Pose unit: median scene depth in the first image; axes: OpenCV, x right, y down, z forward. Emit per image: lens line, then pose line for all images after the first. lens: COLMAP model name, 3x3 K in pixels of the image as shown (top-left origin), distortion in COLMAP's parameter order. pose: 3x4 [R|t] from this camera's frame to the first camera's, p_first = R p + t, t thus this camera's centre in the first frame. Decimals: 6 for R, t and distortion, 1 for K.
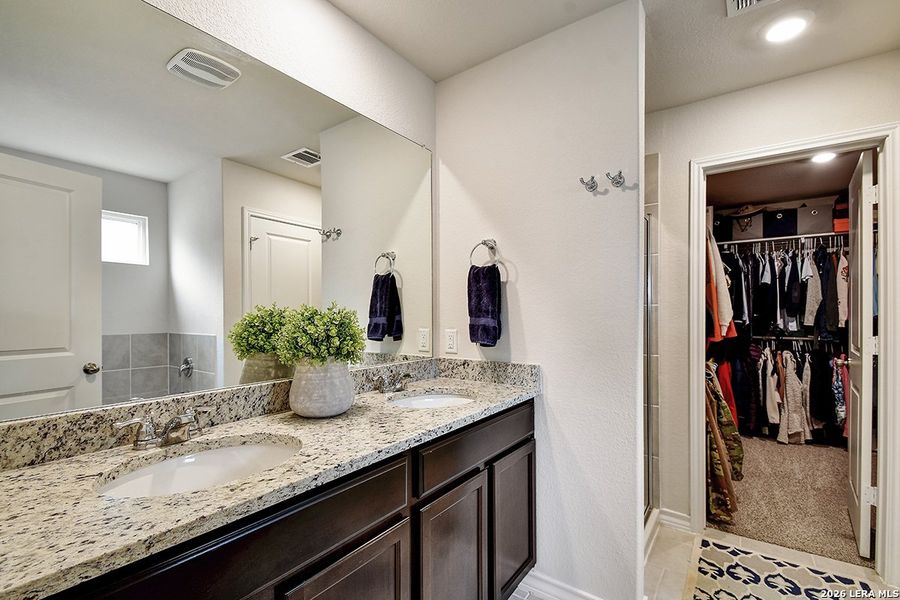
lens RADIAL K [[409.6, 0, 444.6], [0, 409.6, 313.4], [0, 0, 1]] dist [0.000272, -0.001179]
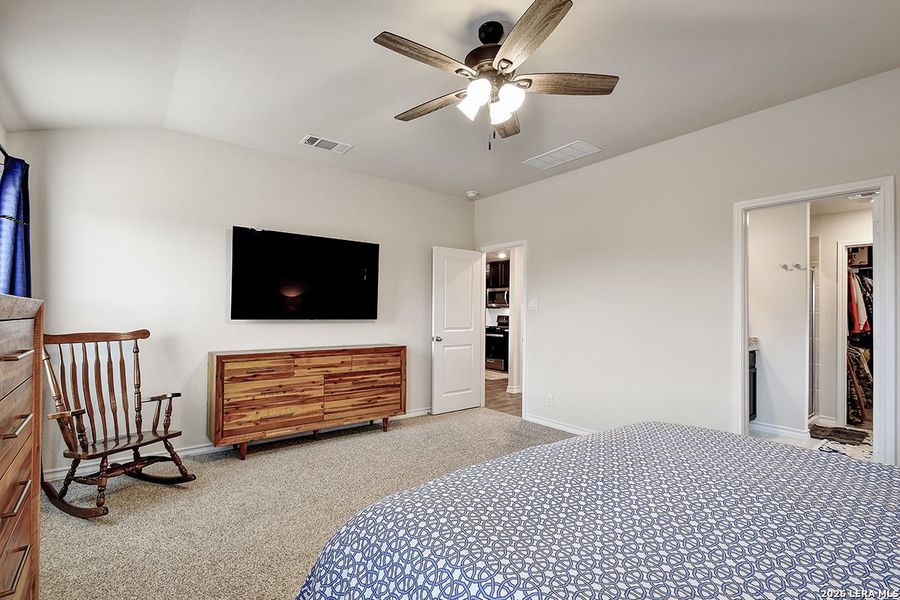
lens RADIAL K [[409.6, 0, 444.6], [0, 409.6, 313.4], [0, 0, 1]] dist [0.000272, -0.001179]
pose [[0.962099, 0.005606, -0.272642, -0.680534], [-0.006916, 0.999969, -0.003842, 0.001540], [0.272612, 0.005582, 0.962108, -1.406496]]
